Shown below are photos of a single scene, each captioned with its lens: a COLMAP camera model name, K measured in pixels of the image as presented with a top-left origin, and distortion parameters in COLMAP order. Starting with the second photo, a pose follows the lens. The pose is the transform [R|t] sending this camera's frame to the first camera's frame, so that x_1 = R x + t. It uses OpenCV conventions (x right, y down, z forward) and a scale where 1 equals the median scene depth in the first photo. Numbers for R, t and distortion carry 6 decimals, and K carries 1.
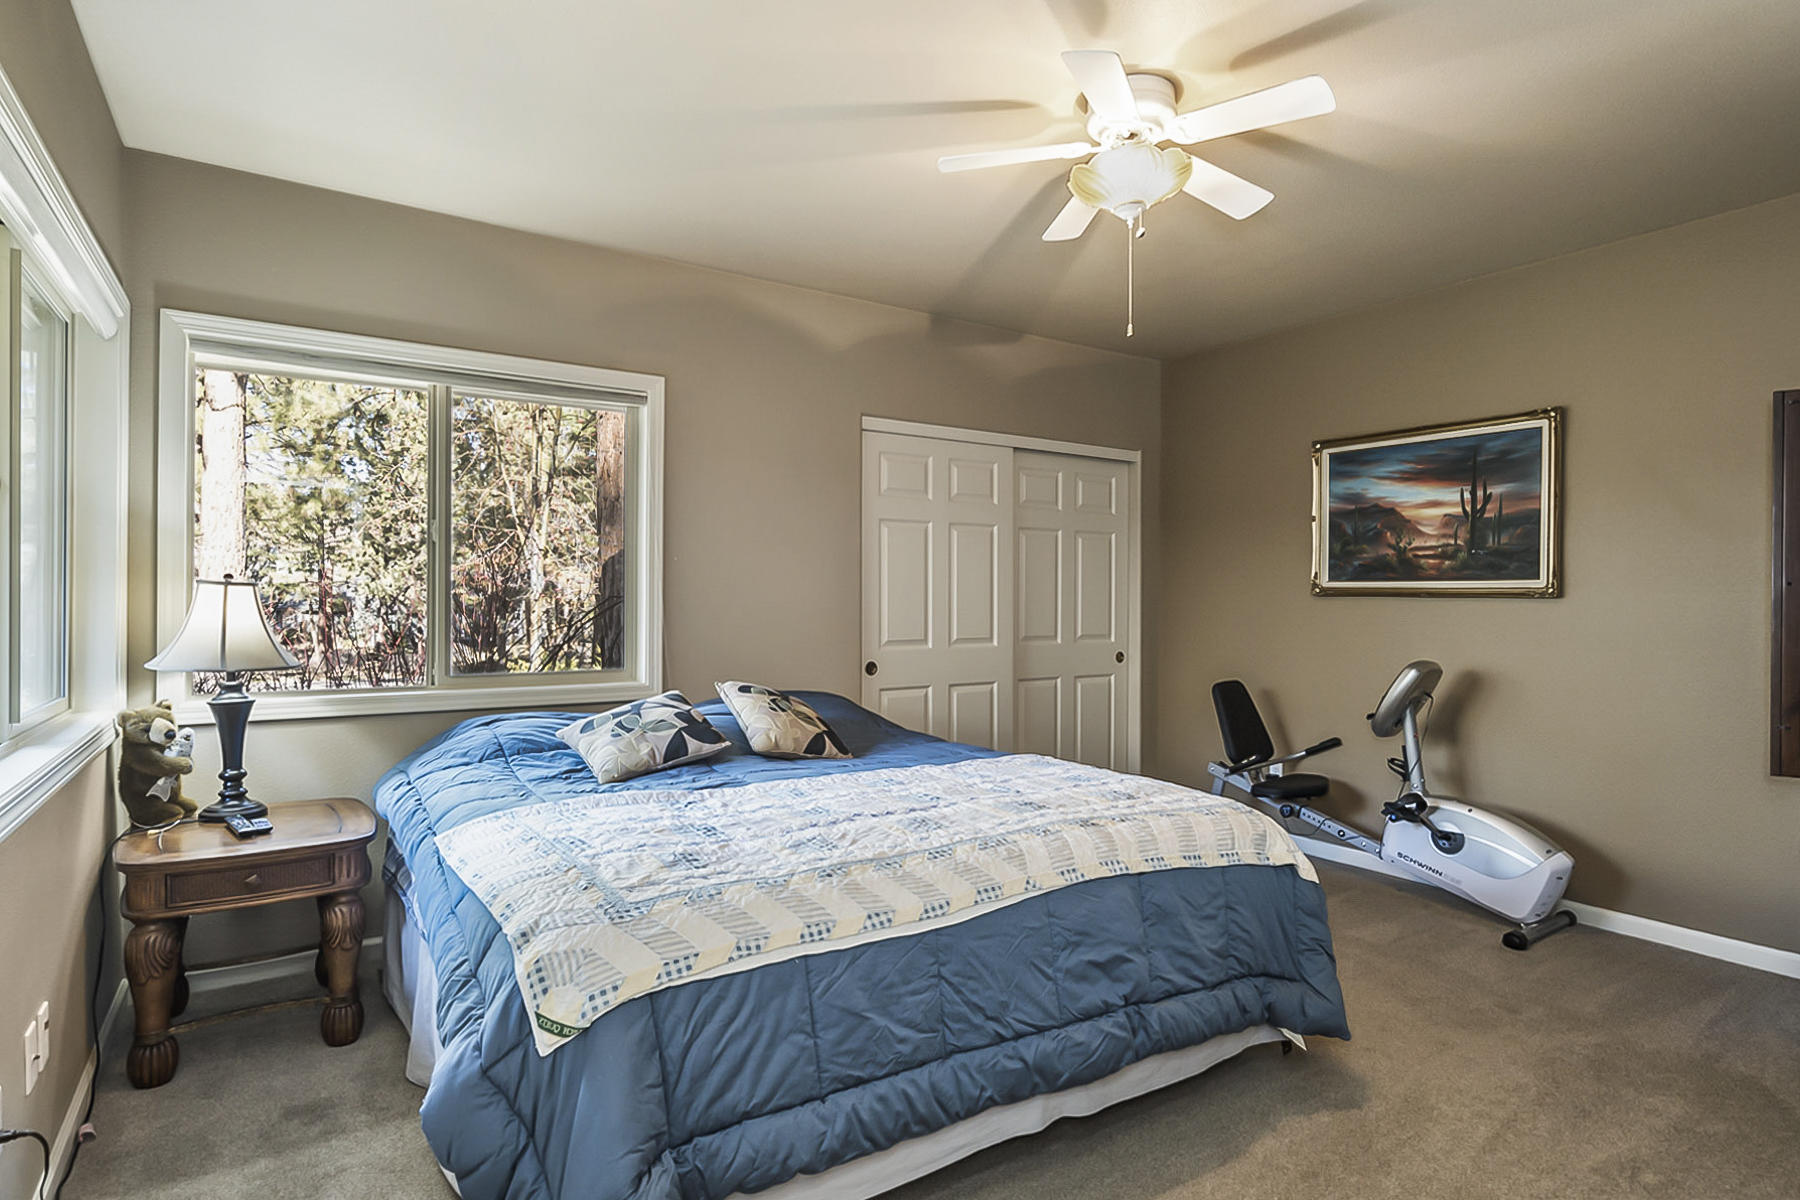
lens RADIAL K [[921.7, 0, 889.9], [0, 921.7, 599.6], [0, 0, 1]] dist [-0.005977, 0.003188]
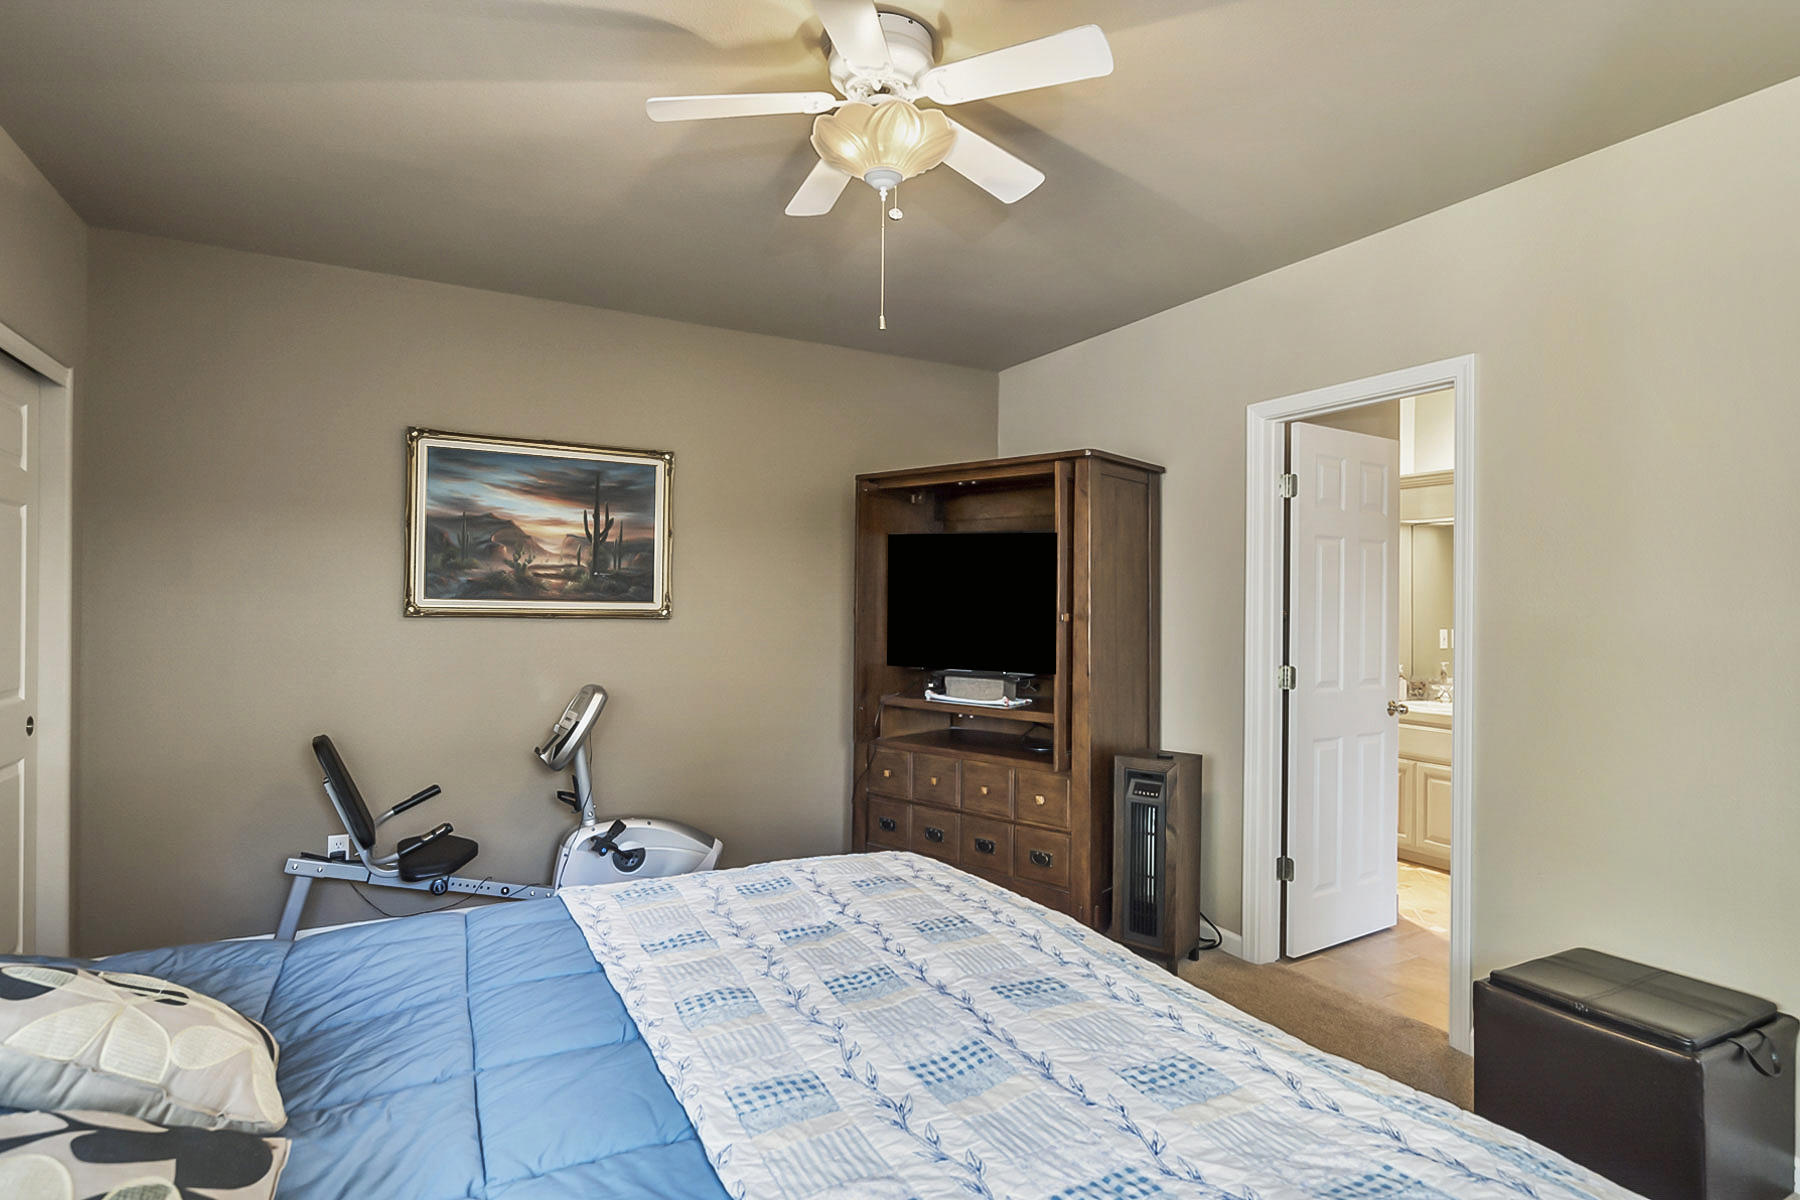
lens RADIAL K [[921.7, 0, 894.4], [0, 921.7, 605.3], [0, 0, 1]] dist [-0.005977, 0.003188]
pose [[0.090863, -0.005678, 0.995847, -0.348616], [-0.009650, 0.999932, 0.006582, -0.026348], [-0.995817, -0.010208, 0.090802, 0.559233]]
